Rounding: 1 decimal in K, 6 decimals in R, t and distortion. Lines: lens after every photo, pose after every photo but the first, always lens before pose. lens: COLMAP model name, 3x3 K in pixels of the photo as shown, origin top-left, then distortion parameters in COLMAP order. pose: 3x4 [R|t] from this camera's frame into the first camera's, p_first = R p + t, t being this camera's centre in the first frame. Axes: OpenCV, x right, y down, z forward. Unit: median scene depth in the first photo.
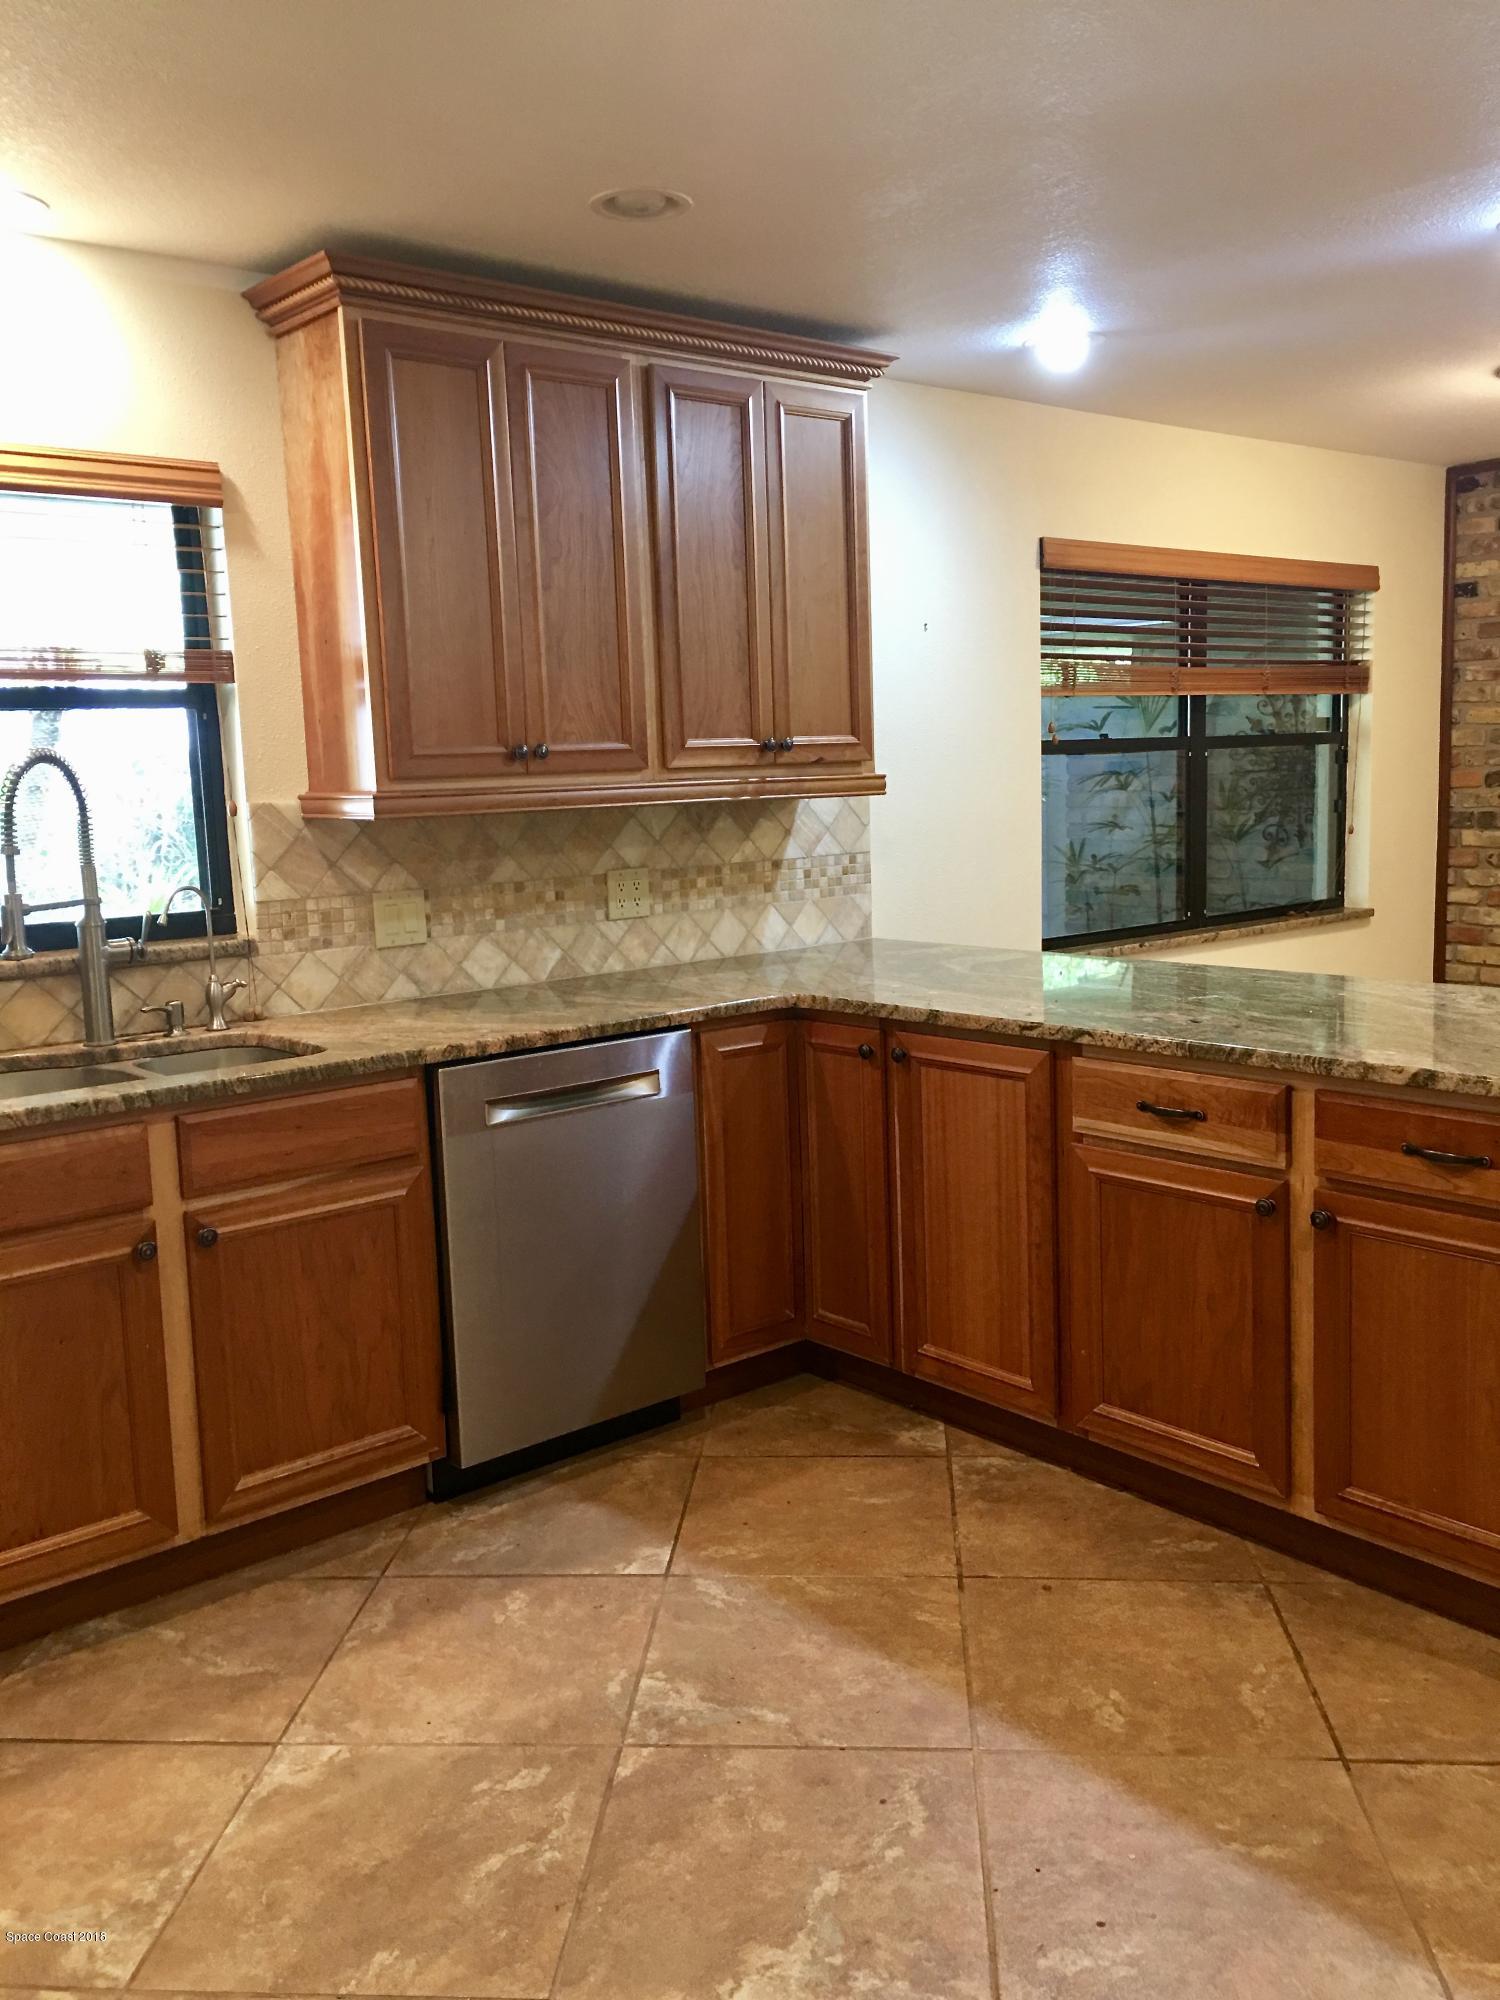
lens RADIAL K [[1700.9, 0, 745.4], [0, 1700.9, 994.3], [0, 0, 1]] dist [0.071979, -0.096195]
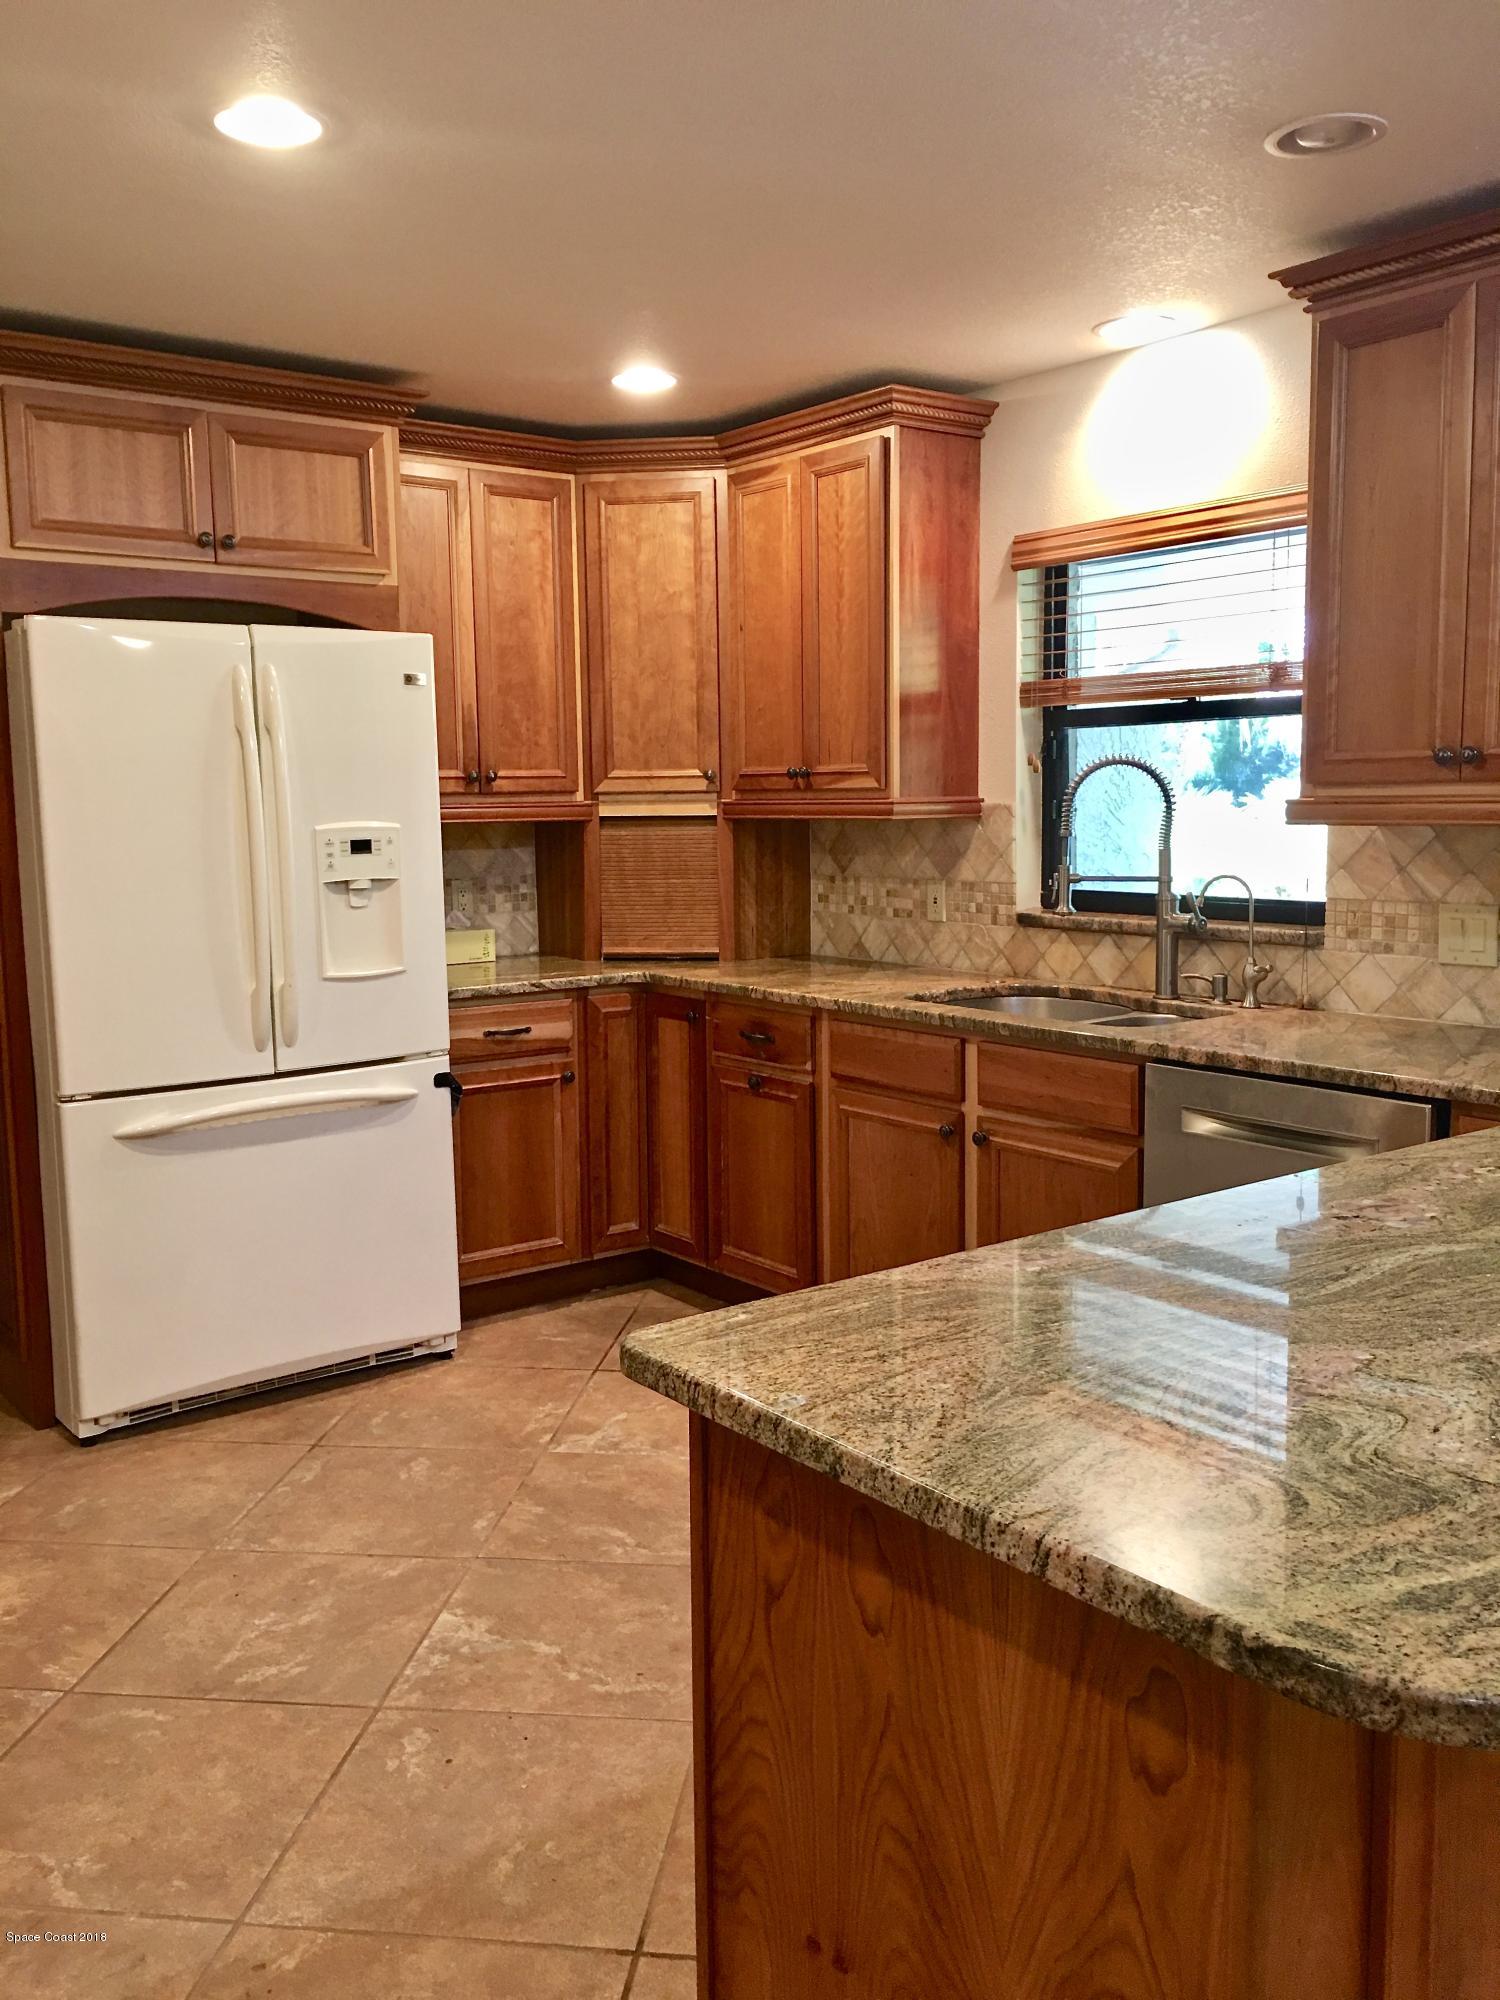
lens RADIAL K [[1700.9, 0, 753.4], [0, 1700.9, 991.7], [0, 0, 1]] dist [0.071979, -0.096195]
pose [[-0.048571, 0.152004, -0.987186, 0.797811], [-0.118403, 0.980507, 0.156801, -0.124957], [0.991777, 0.124501, -0.029626, 0.721309]]
